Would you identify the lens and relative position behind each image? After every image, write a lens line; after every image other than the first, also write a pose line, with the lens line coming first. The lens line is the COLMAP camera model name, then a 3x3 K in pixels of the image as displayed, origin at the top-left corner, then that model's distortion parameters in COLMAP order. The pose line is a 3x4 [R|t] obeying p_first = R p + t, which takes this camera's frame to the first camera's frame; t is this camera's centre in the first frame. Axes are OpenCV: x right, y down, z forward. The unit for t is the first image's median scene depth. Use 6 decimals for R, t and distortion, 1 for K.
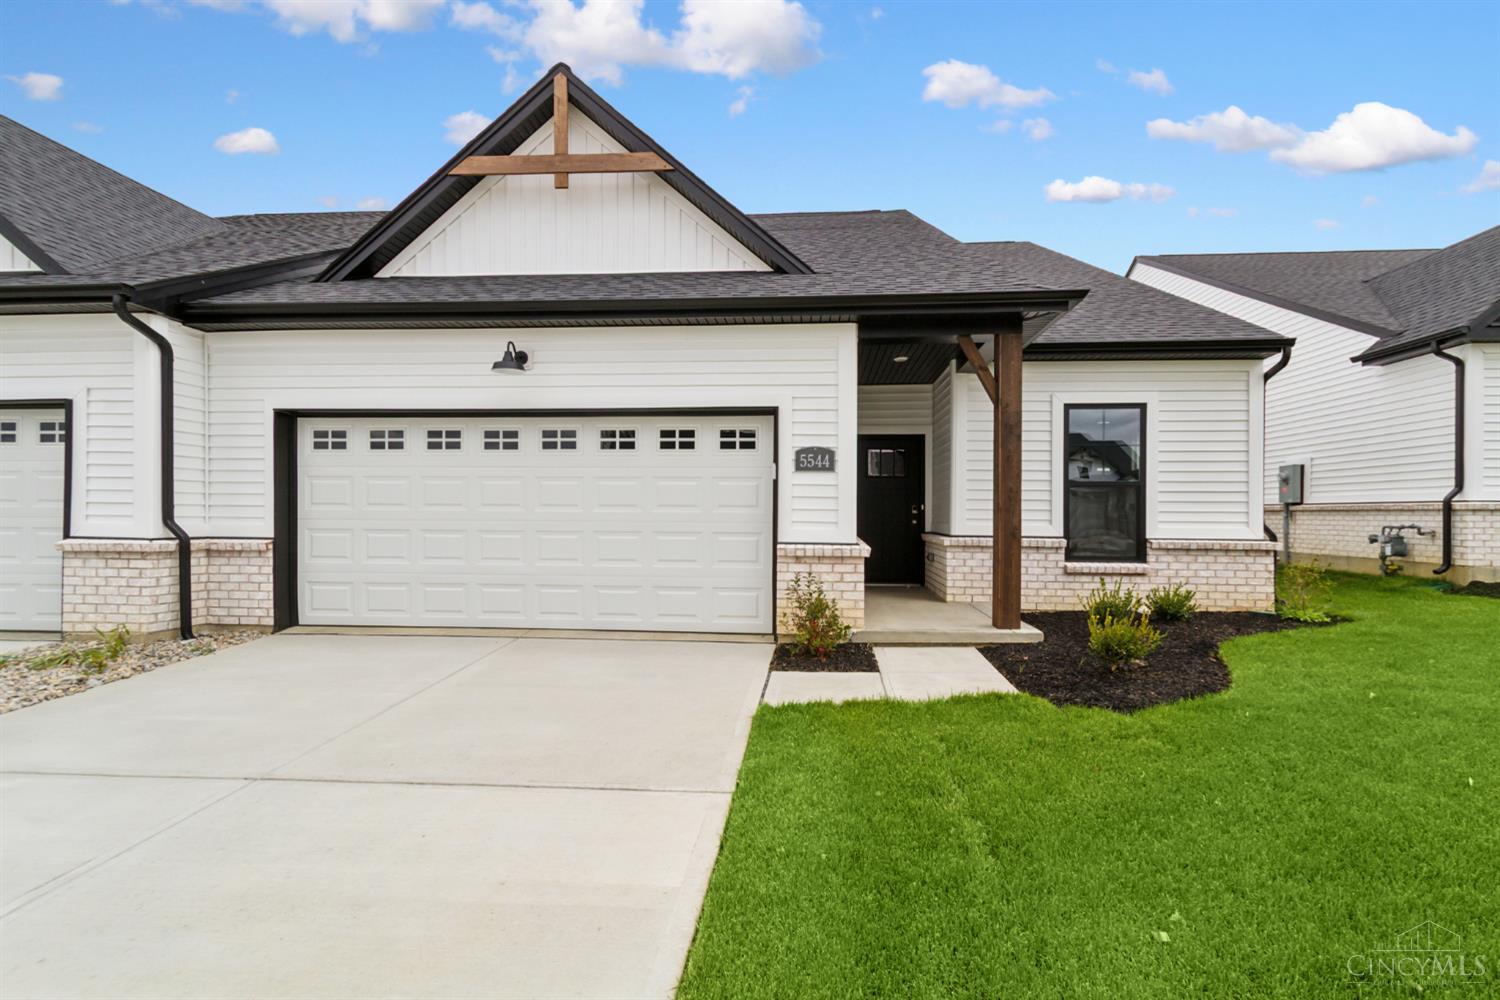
lens RADIAL K [[714.2, 0, 758.9], [0, 714.2, 504.1], [0, 0, 1]] dist [0.010074, -0.002114]
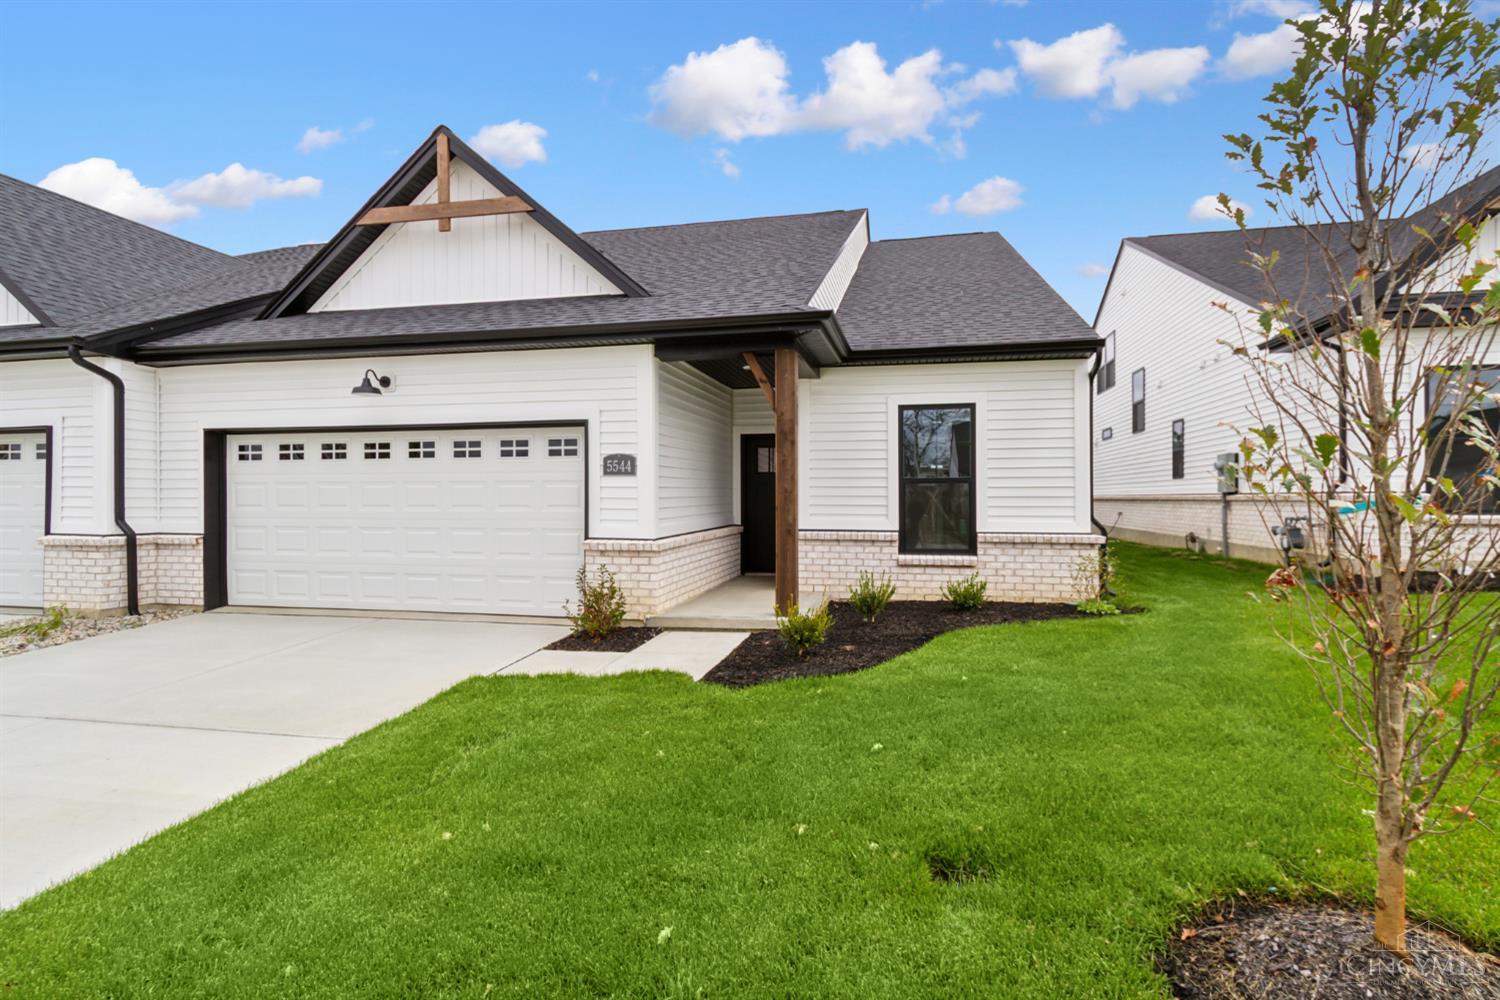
lens RADIAL K [[714.2, 0, 753.1], [0, 714.2, 495.8], [0, 0, 1]] dist [0.010074, -0.002114]
pose [[0.991538, -0.009137, -0.129497, 0.401984], [0.008804, 0.999956, -0.003147, -0.005815], [0.129520, 0.001980, 0.991575, -0.093528]]
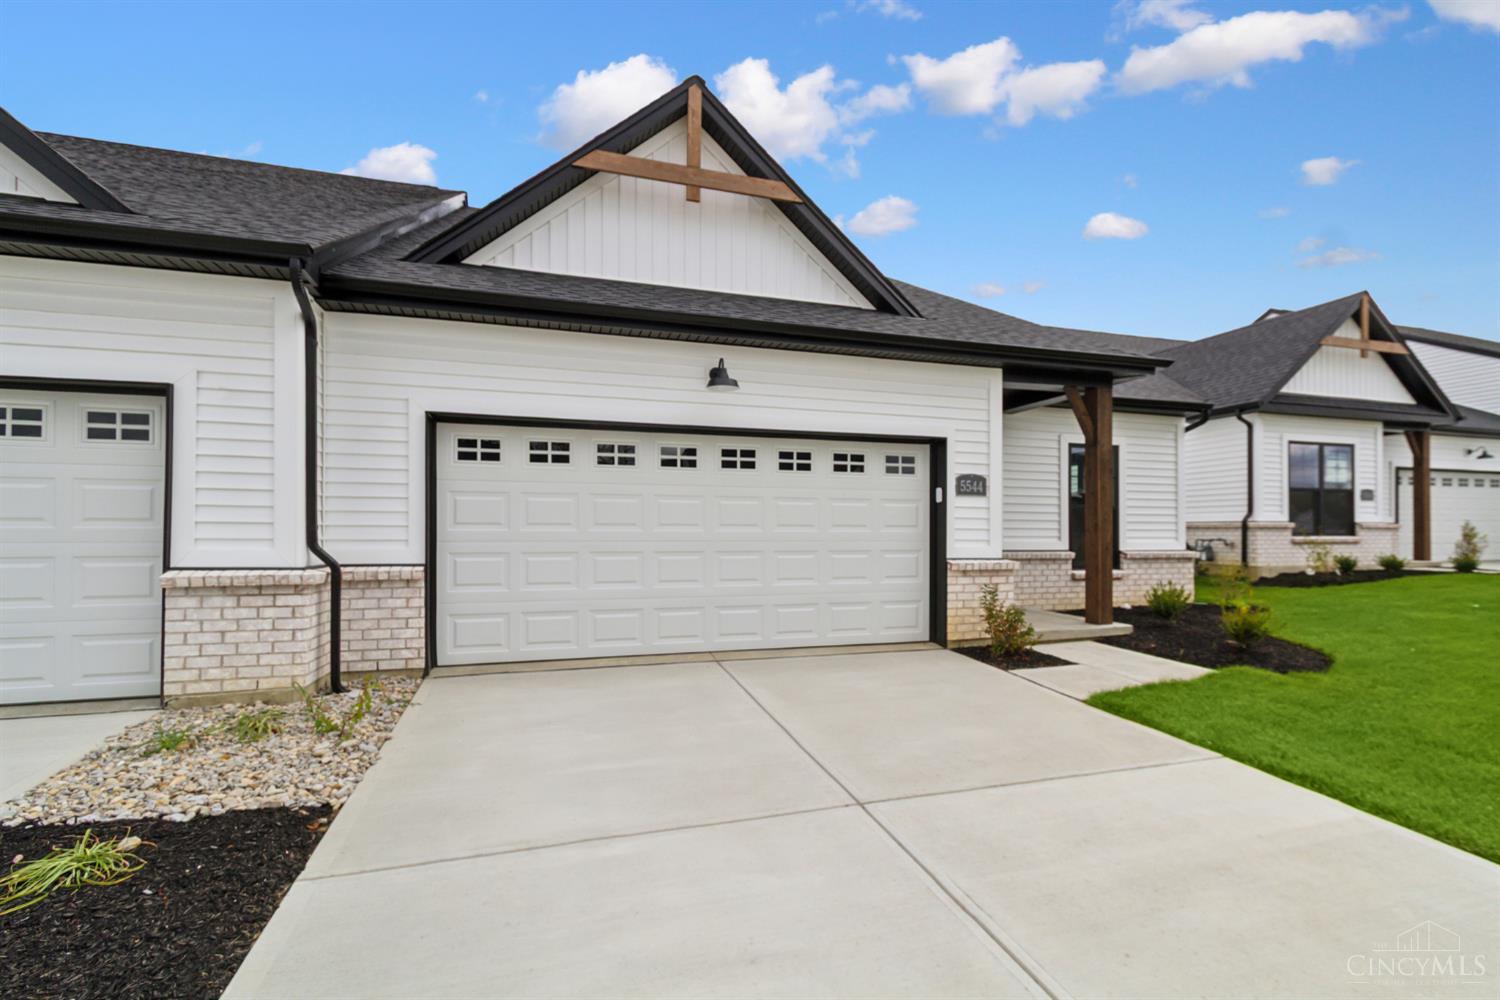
lens RADIAL K [[714.2, 0, 768.2], [0, 714.2, 512.0], [0, 0, 1]] dist [0.010074, -0.002114]
pose [[0.923460, 0.006810, 0.383634, -0.606631], [-0.002300, 0.999923, -0.012213, -0.004412], [-0.383687, 0.010395, 0.923405, 0.066023]]
